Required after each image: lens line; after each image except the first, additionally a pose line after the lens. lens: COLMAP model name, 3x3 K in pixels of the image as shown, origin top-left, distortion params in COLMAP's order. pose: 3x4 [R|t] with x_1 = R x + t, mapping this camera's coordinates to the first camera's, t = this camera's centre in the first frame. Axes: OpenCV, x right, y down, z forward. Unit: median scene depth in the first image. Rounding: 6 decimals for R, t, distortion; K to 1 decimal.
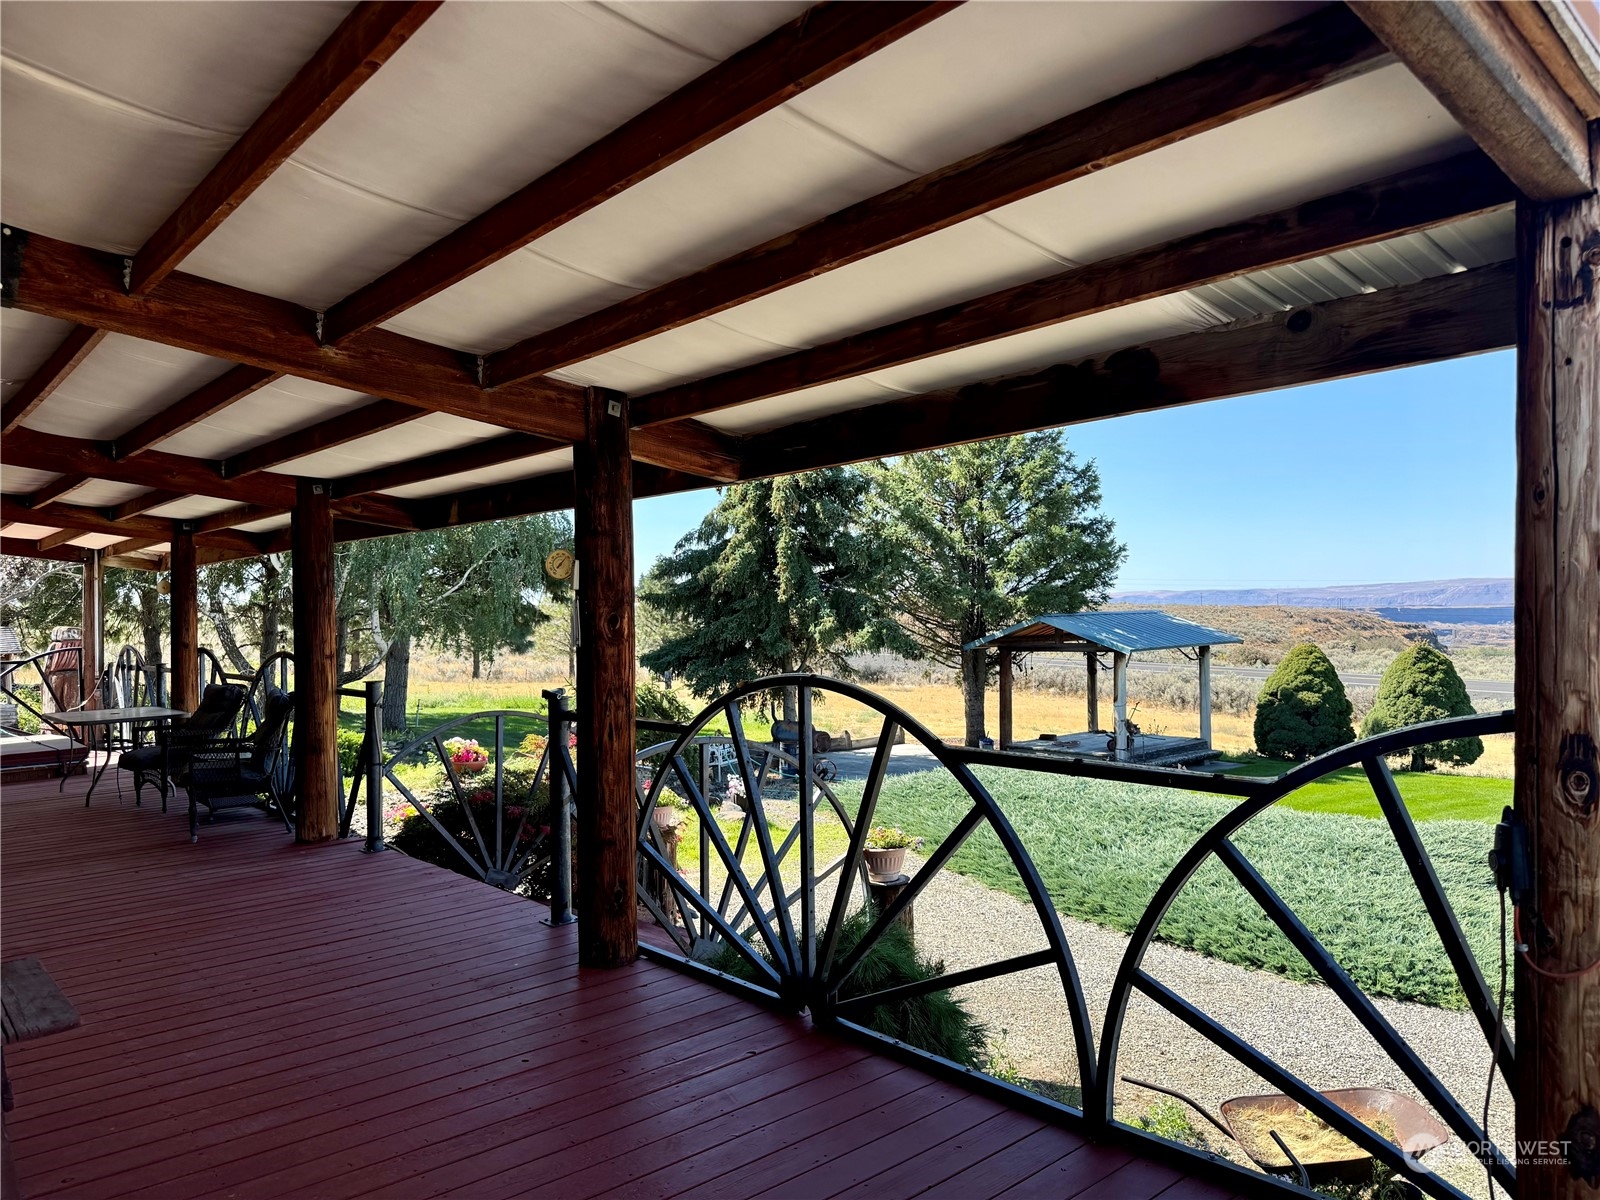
lens RADIAL K [[1110.5, 0, 800.0], [0, 1110.5, 600.0], [0, 0, 1]] dist [0.003161, 0.001390]
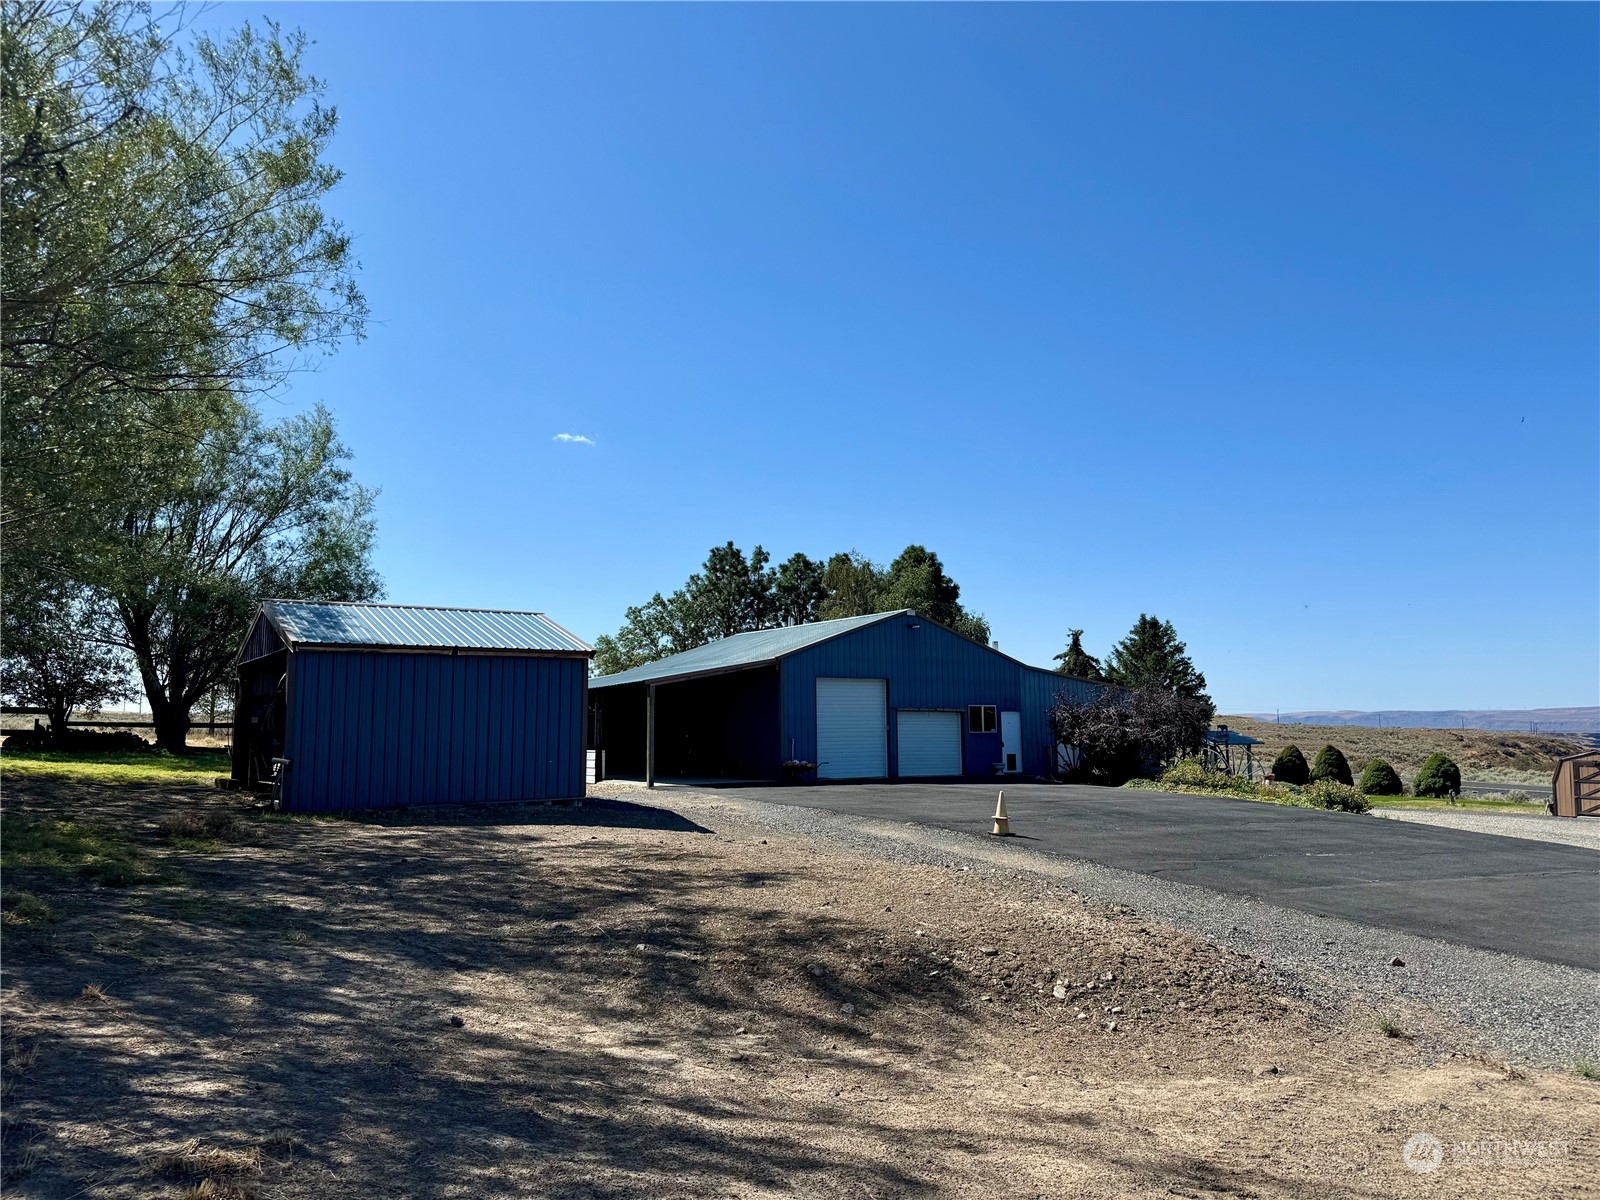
lens RADIAL K [[1110.5, 0, 800.0], [0, 1110.5, 600.0], [0, 0, 1]] dist [0.003161, 0.001390]
pose [[0.990218, -0.008149, -0.139291, -0.303476], [-0.006748, 0.994328, -0.106144, -0.010488], [0.139366, 0.106046, 0.984546, -1.701674]]
